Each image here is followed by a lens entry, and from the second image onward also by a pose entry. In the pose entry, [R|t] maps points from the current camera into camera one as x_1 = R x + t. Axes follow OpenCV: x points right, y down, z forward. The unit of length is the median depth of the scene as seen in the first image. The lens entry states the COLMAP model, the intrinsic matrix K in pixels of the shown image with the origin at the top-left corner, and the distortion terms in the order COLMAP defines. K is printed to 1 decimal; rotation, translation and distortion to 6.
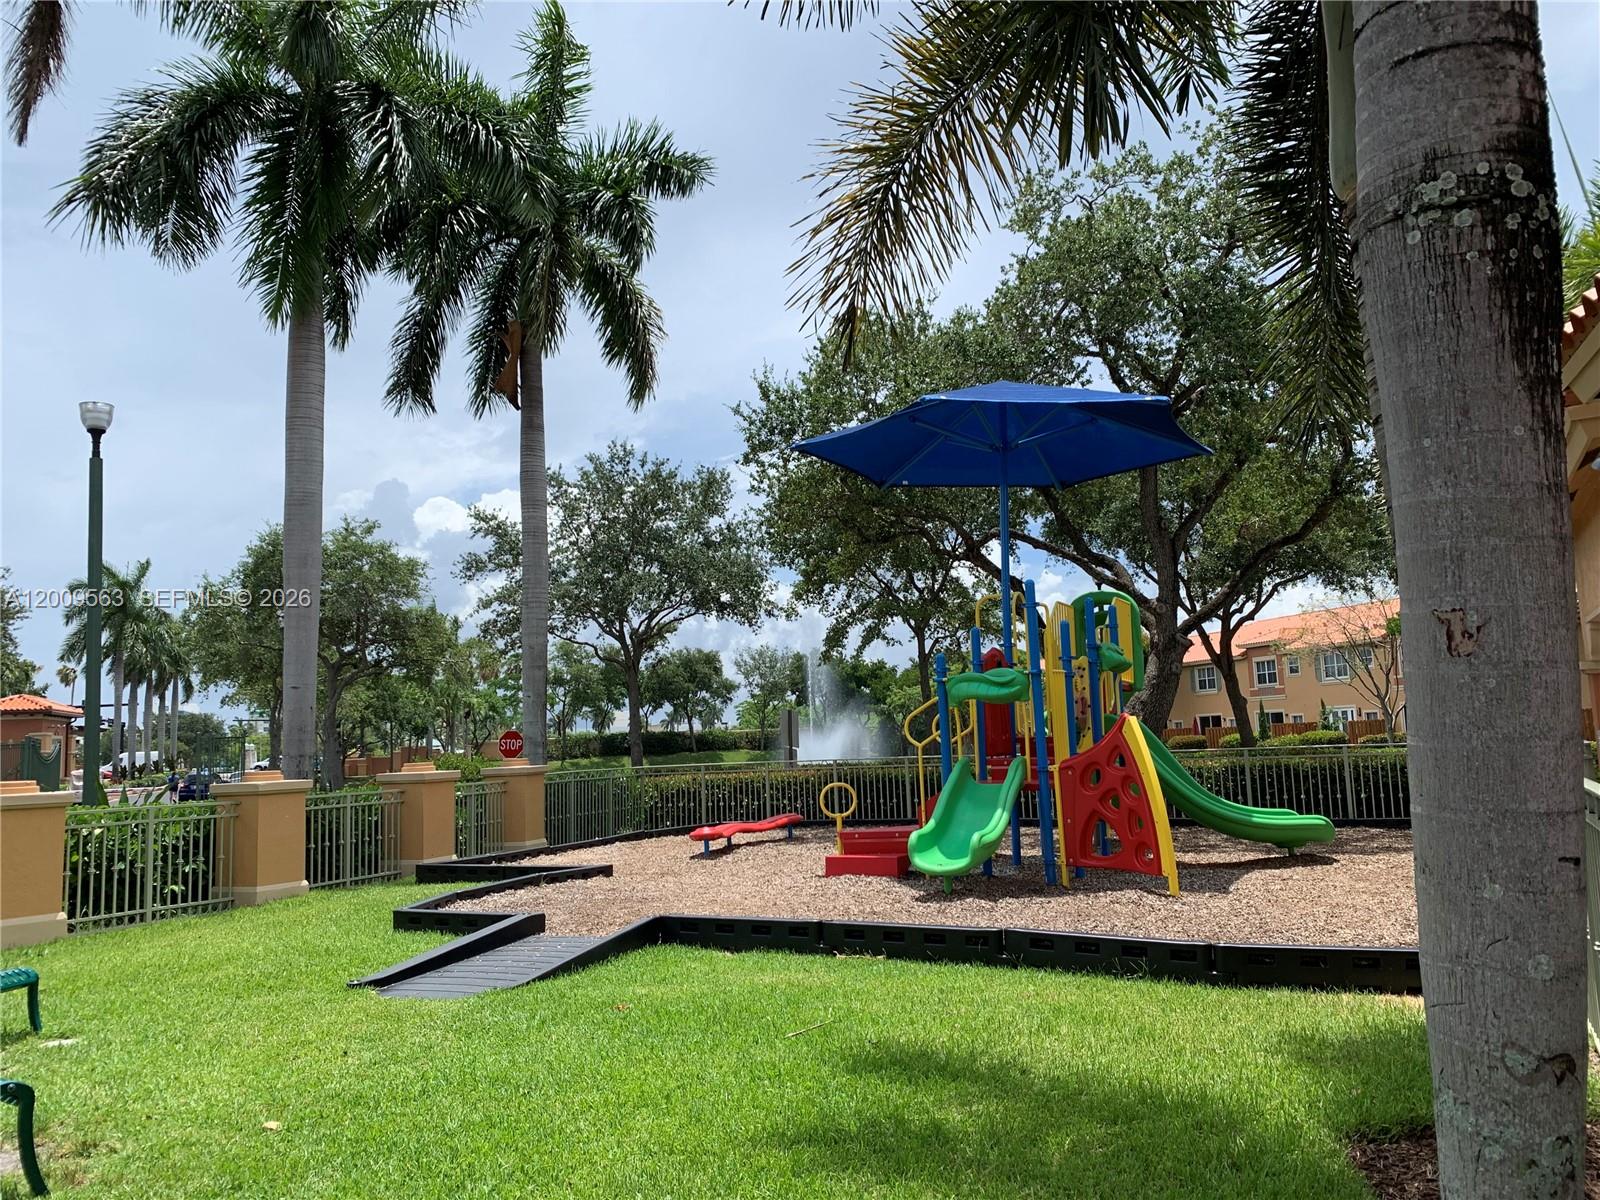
lens RADIAL K [[1215.7, 0, 800.0], [0, 1215.7, 600.0], [0, 0, 1]] dist [0.007177, 0.000935]
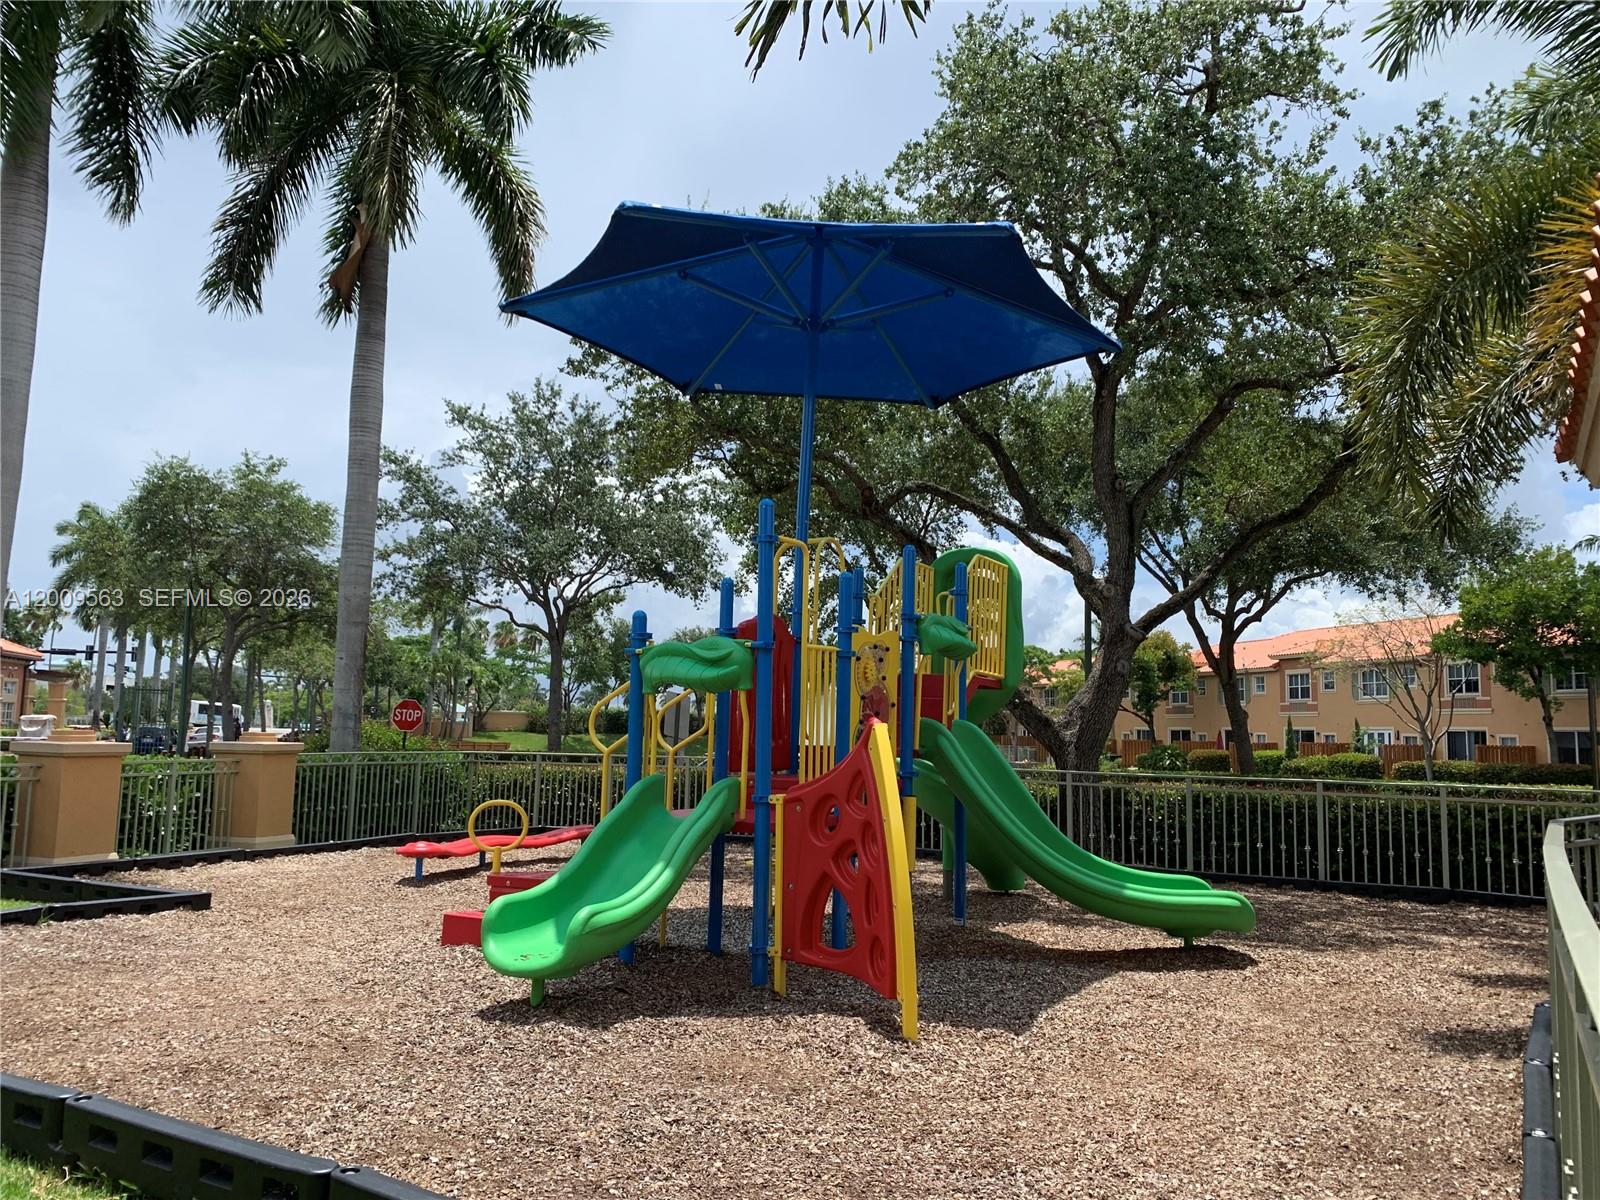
lens RADIAL K [[1208.8, 0, 800.0], [0, 1208.8, 600.0], [0, 0, 1]] dist [0.008815, -0.000549]
pose [[0.997585, 0.055066, -0.042326, 0.081069], [-0.054670, 0.998450, 0.010462, 0.009777], [0.042836, -0.008122, 0.999049, 0.129314]]
